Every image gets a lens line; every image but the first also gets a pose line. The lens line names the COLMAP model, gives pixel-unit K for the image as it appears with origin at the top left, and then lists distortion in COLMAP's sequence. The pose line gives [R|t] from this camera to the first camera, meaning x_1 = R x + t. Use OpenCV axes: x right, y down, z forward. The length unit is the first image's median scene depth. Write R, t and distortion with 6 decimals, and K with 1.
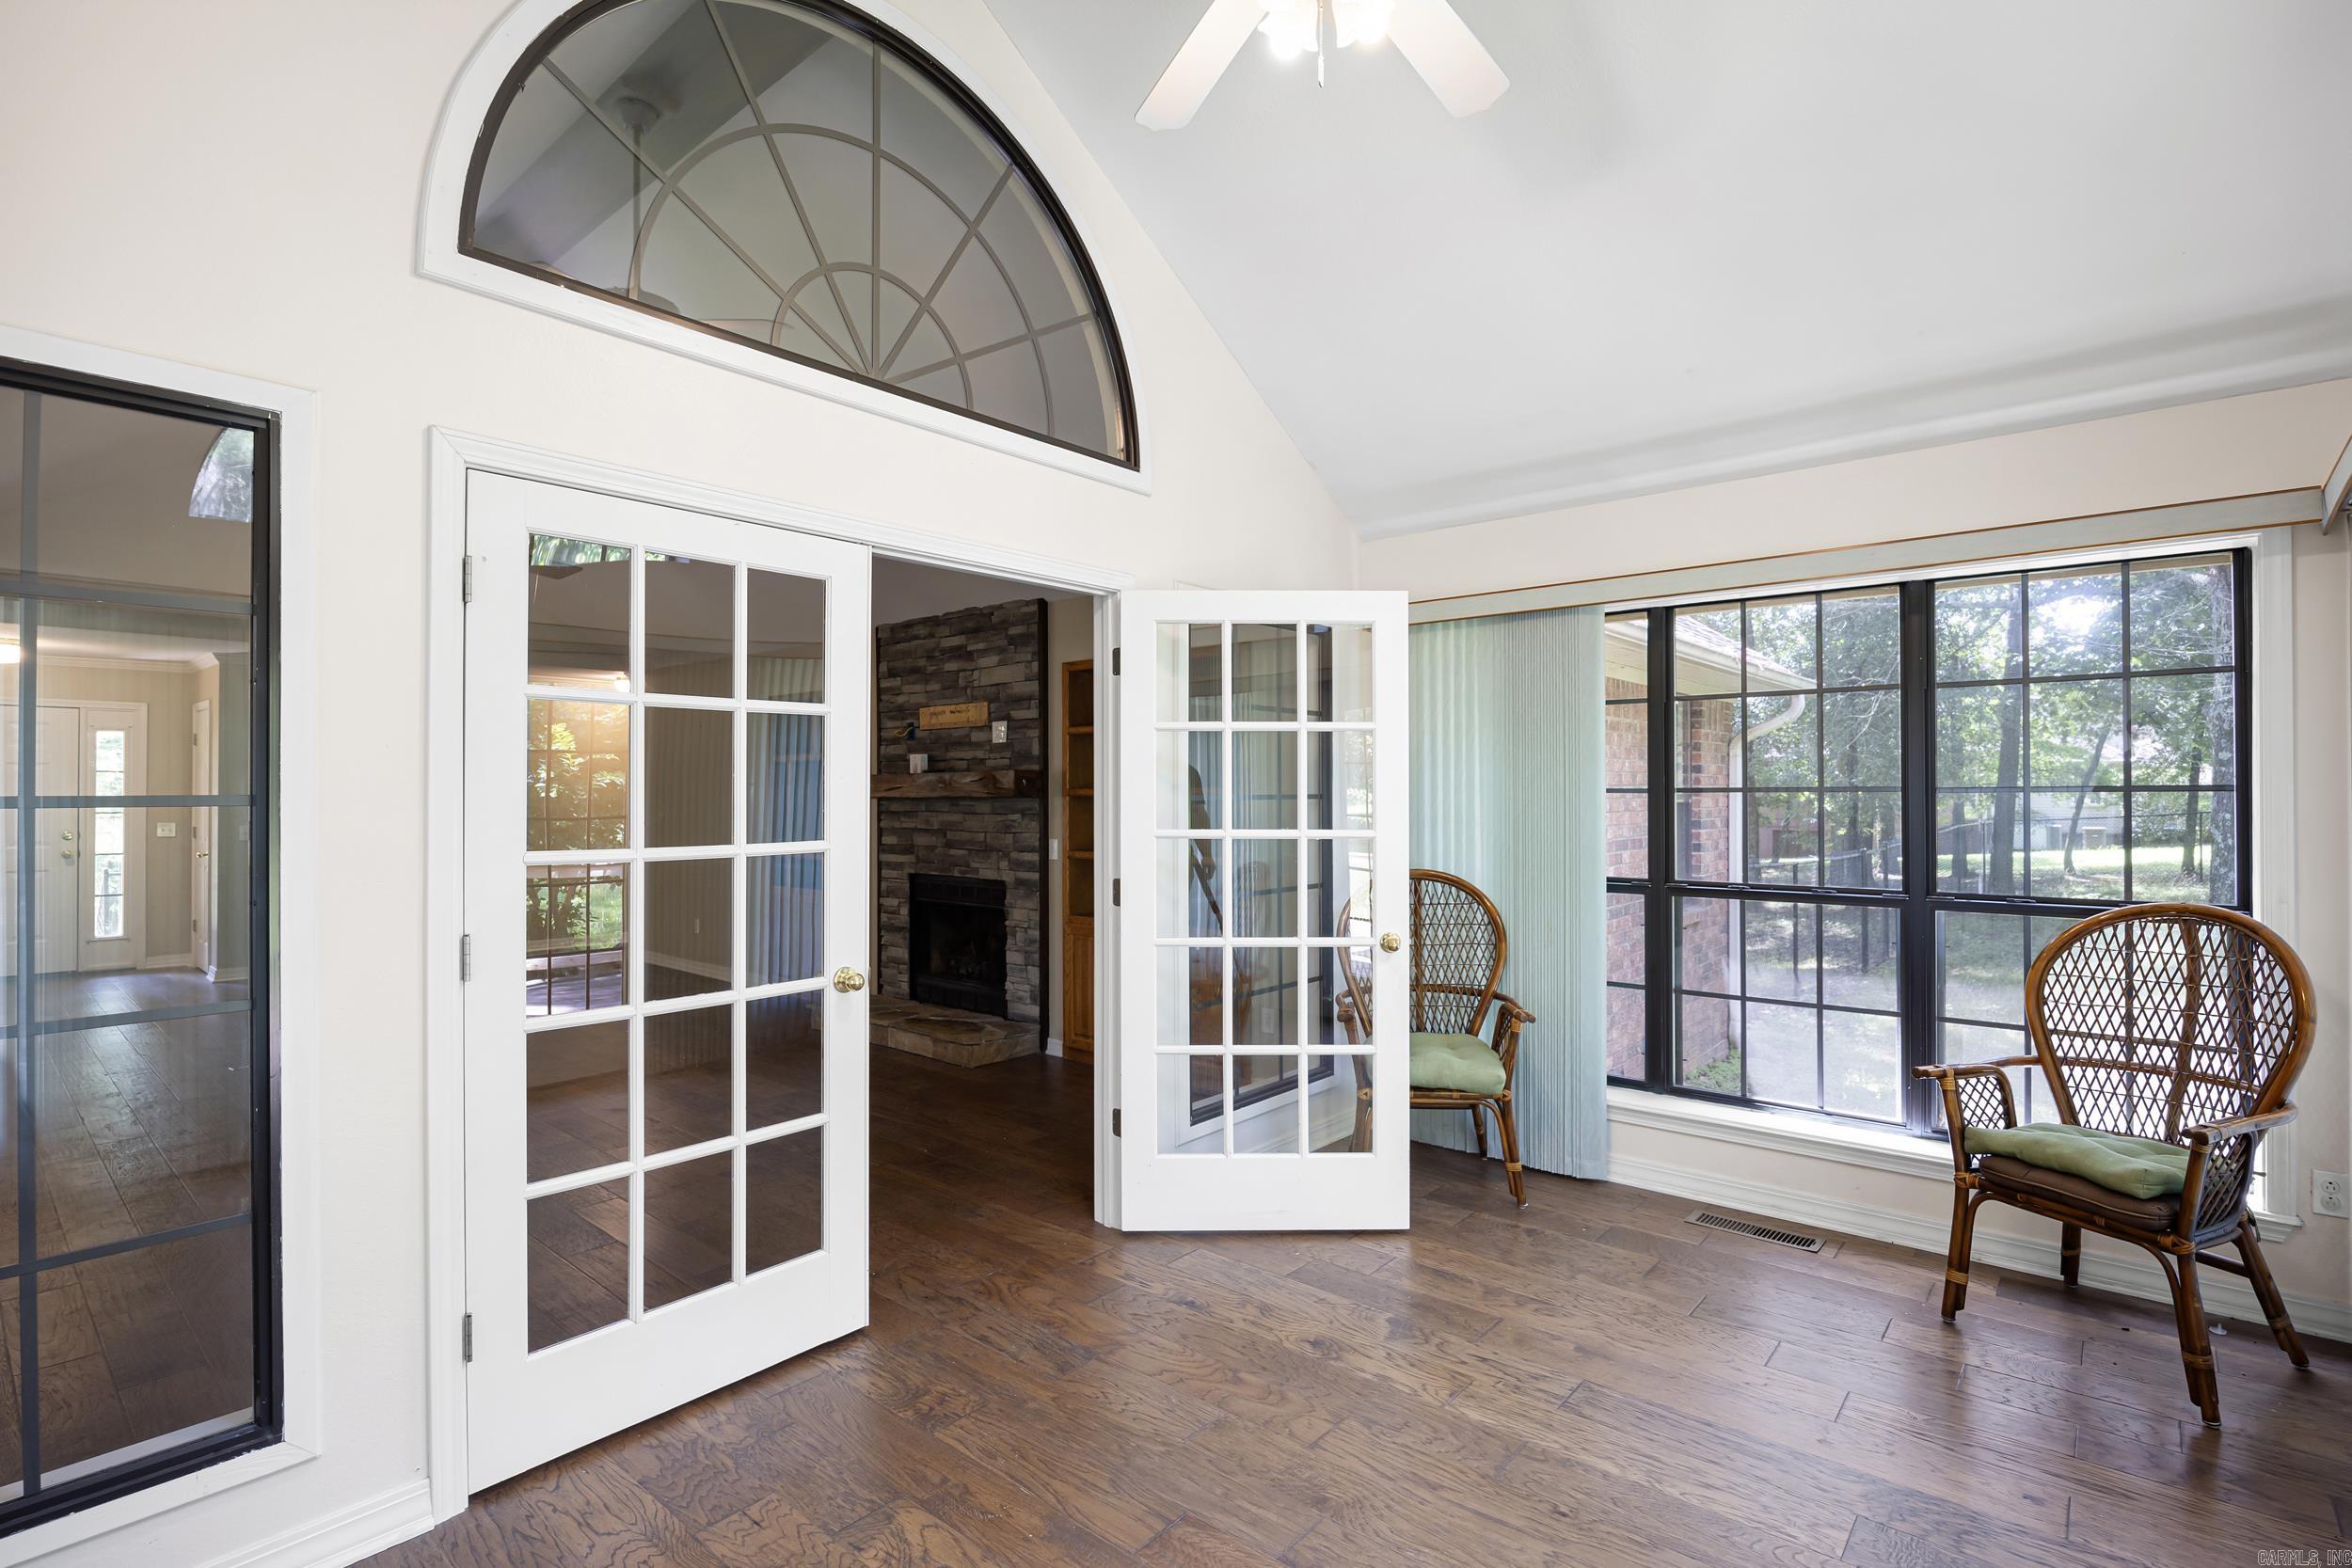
lens RADIAL K [[1112.6, 0, 1213.2], [0, 1112.6, 787.2], [0, 0, 1]] dist [-0.002595, 0.000497]
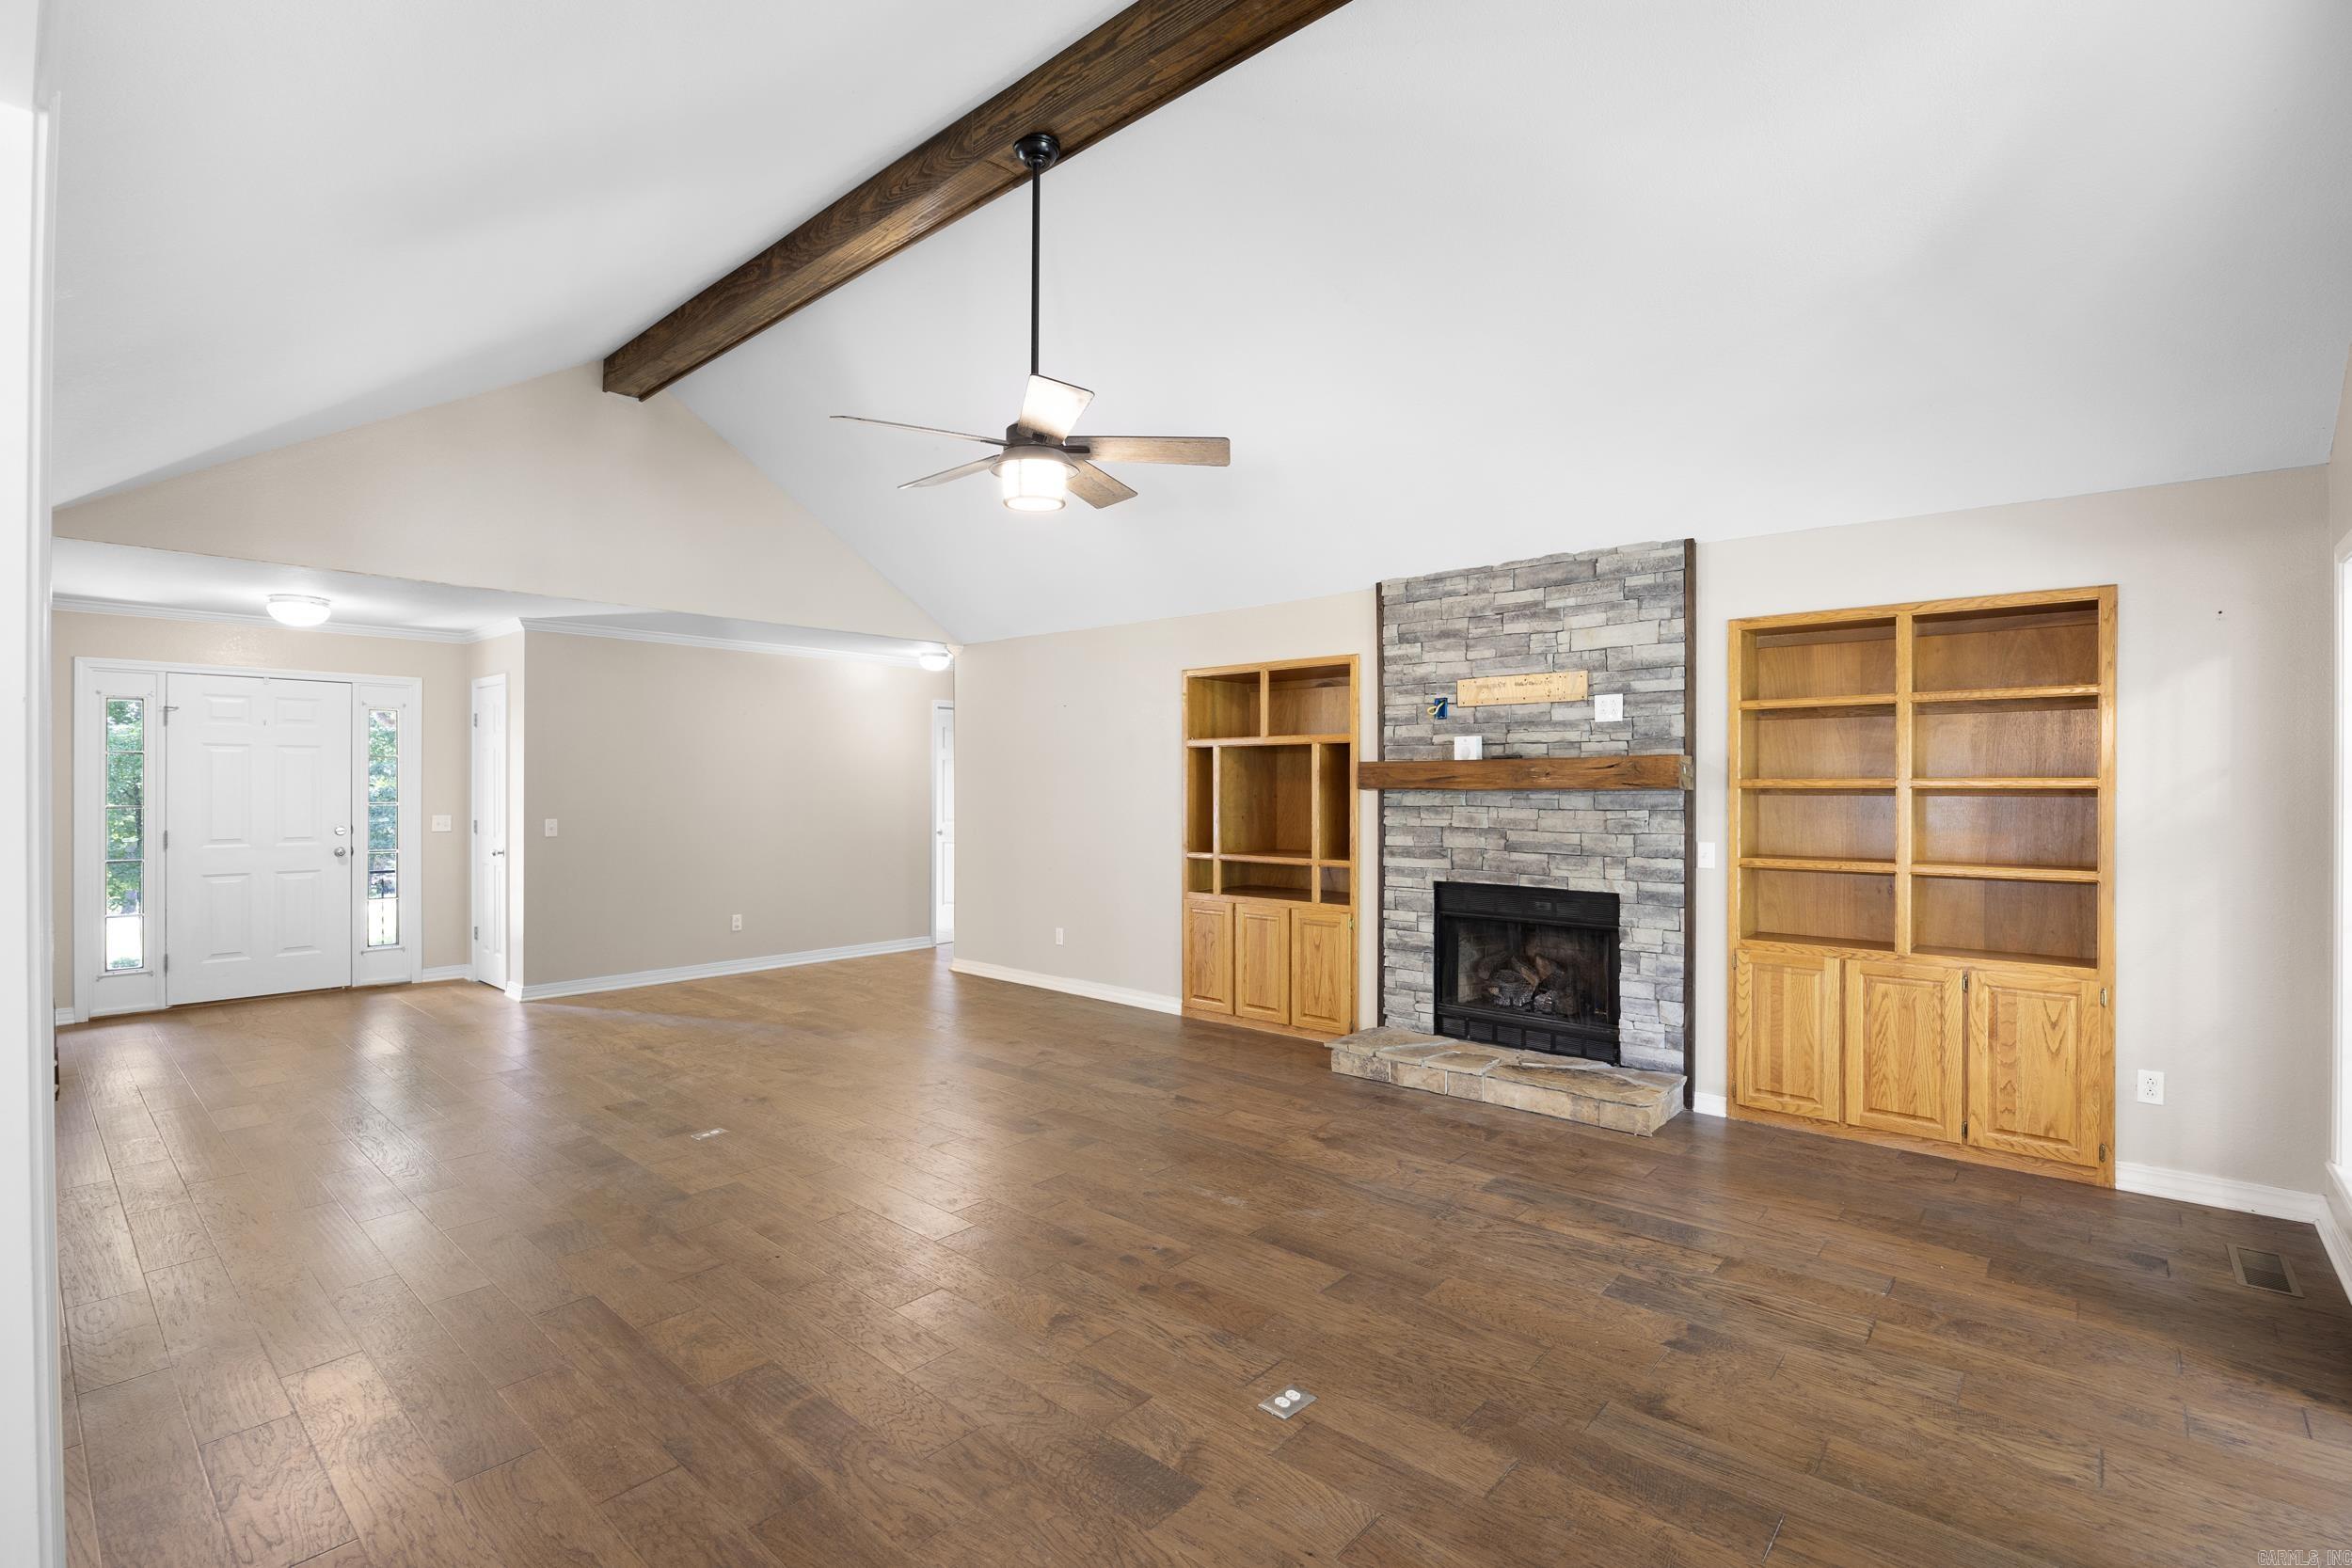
lens RADIAL K [[1071.7, 0, 1214.3], [0, 1071.7, 782.8], [0, 0, 1]] dist [-0.010327, 0.000849]
pose [[0.999998, 0.001850, 0.000553, -0.480361], [-0.001853, 0.999980, 0.006067, 0.000037], [-0.000542, -0.006068, 0.999981, 0.229790]]
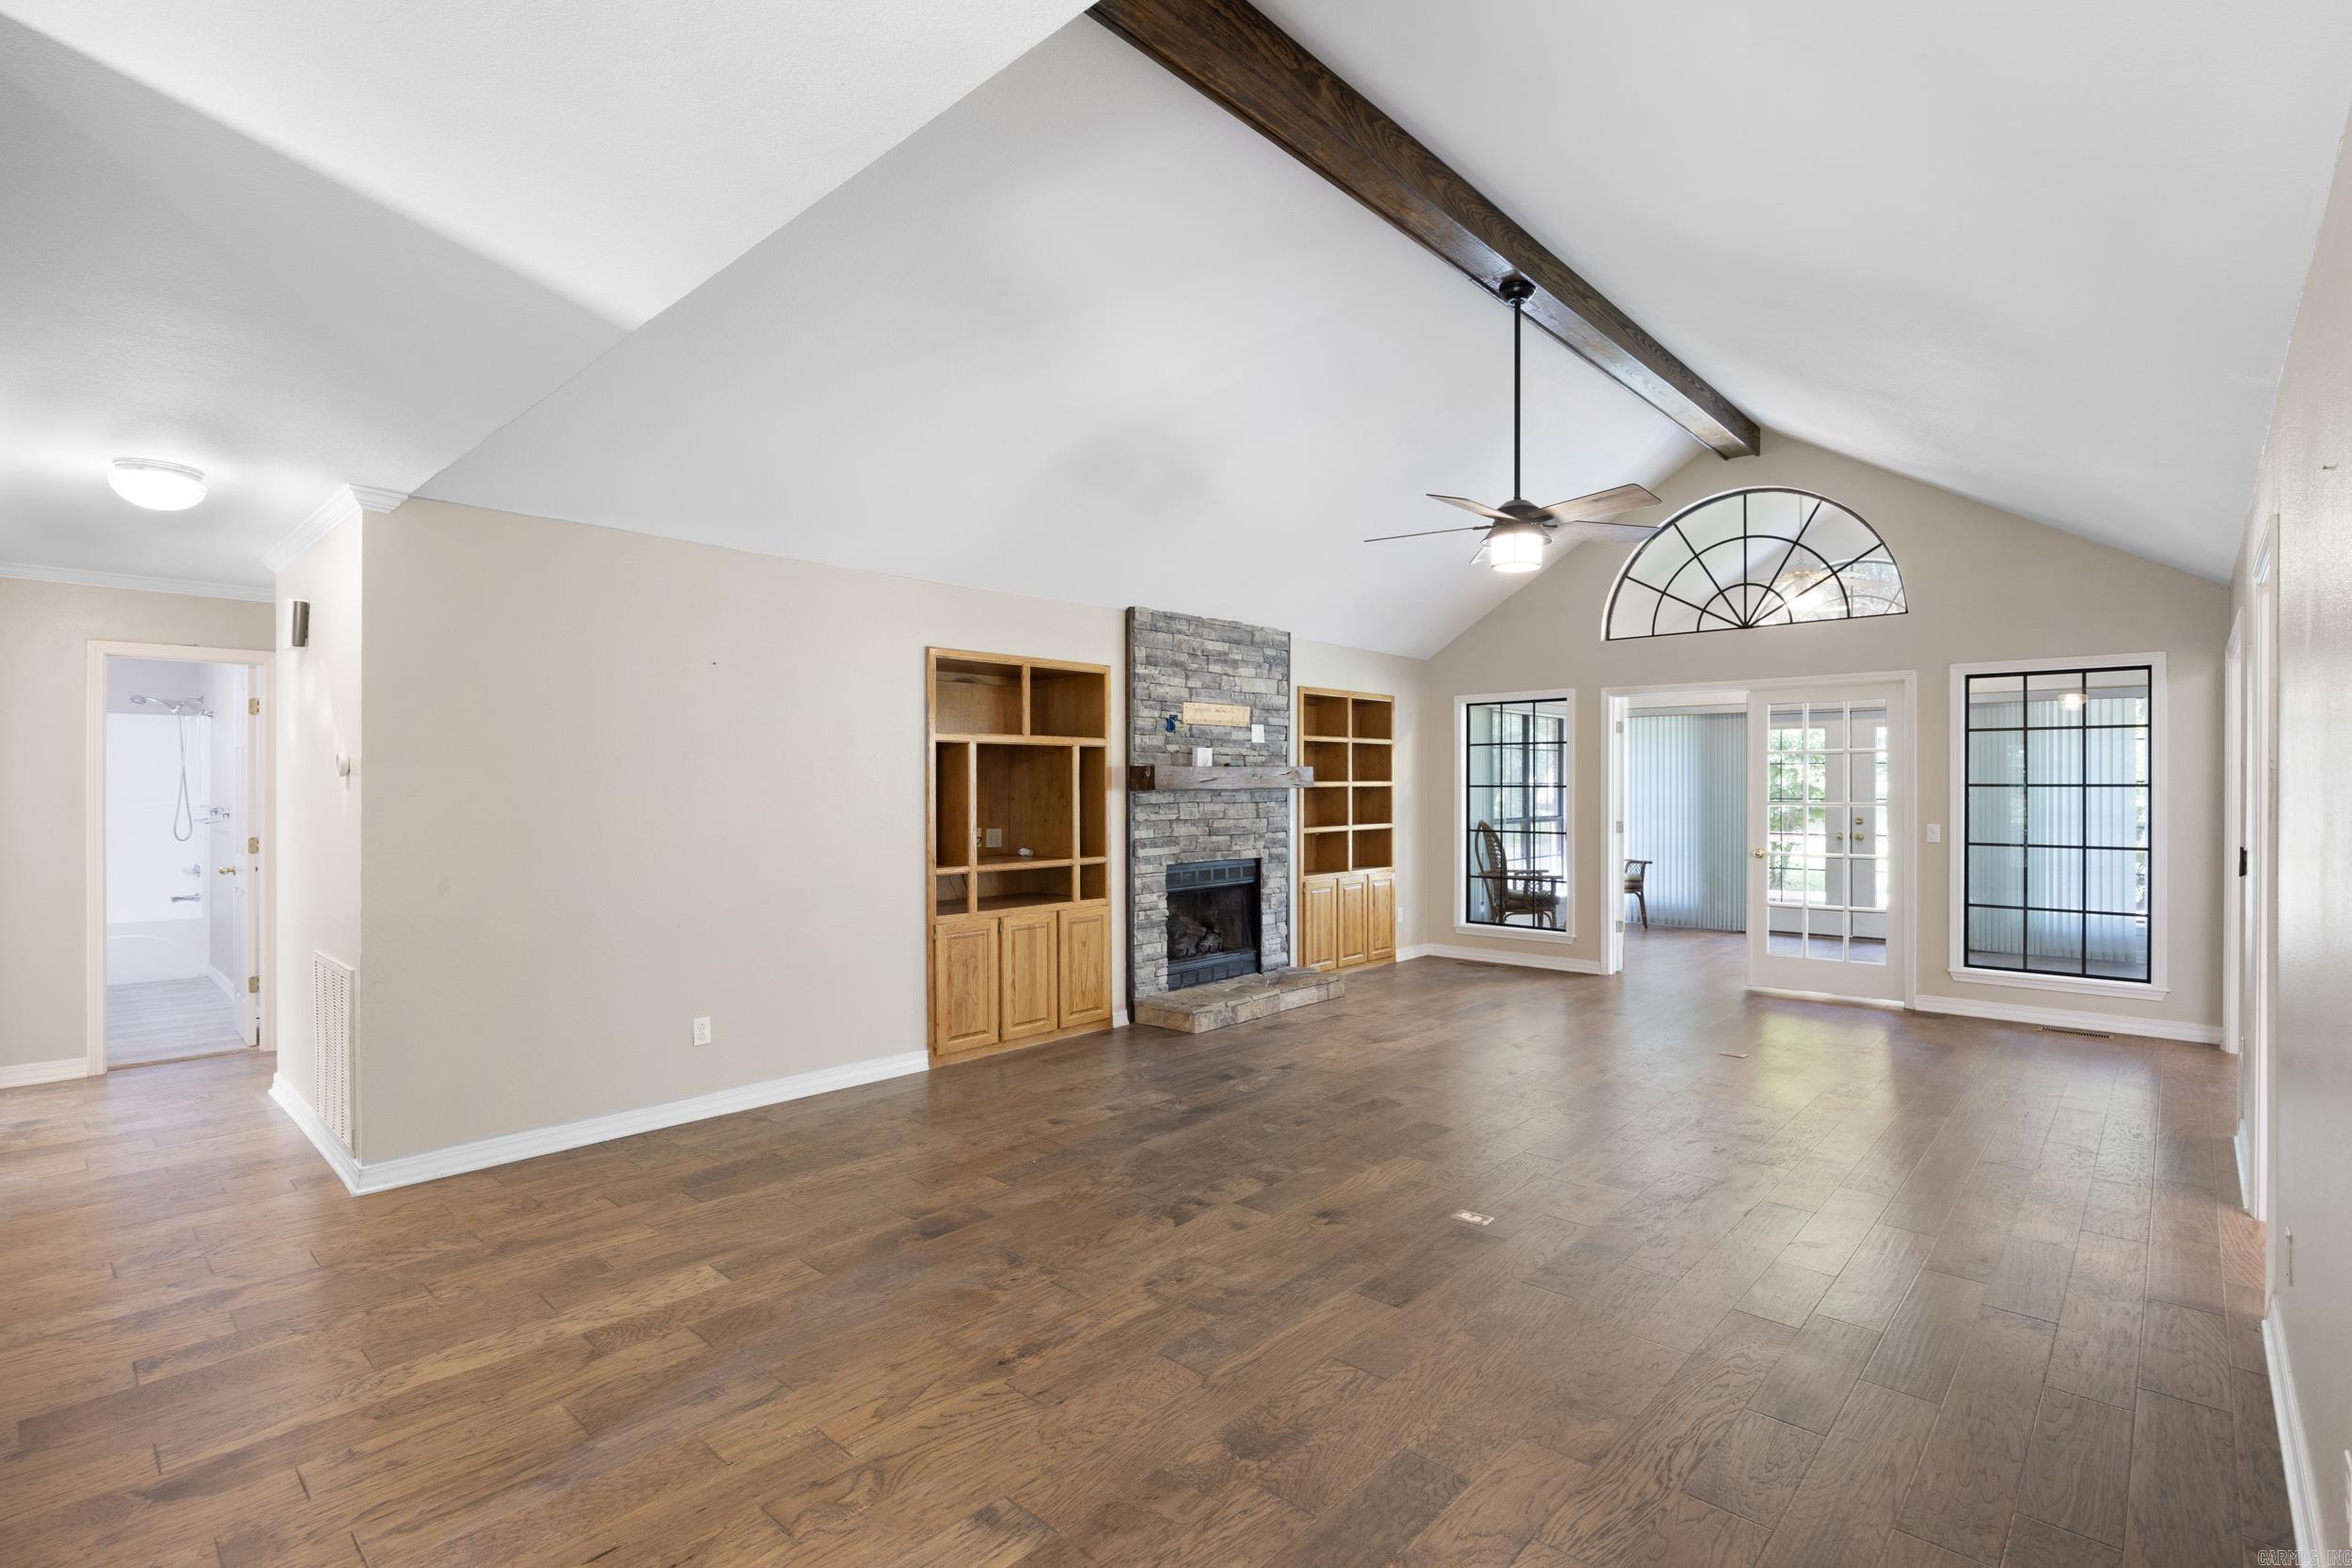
lens RADIAL K [[1071.7, 0, 1181.1], [0, 1071.7, 788.1], [0, 0, 1]] dist [-0.010327, 0.000849]
pose [[0.049080, 0.000215, 0.998795, -1.355138], [-0.002557, 0.999997, -0.000089, 0.009038], [-0.998792, -0.002550, 0.049080, 1.033514]]
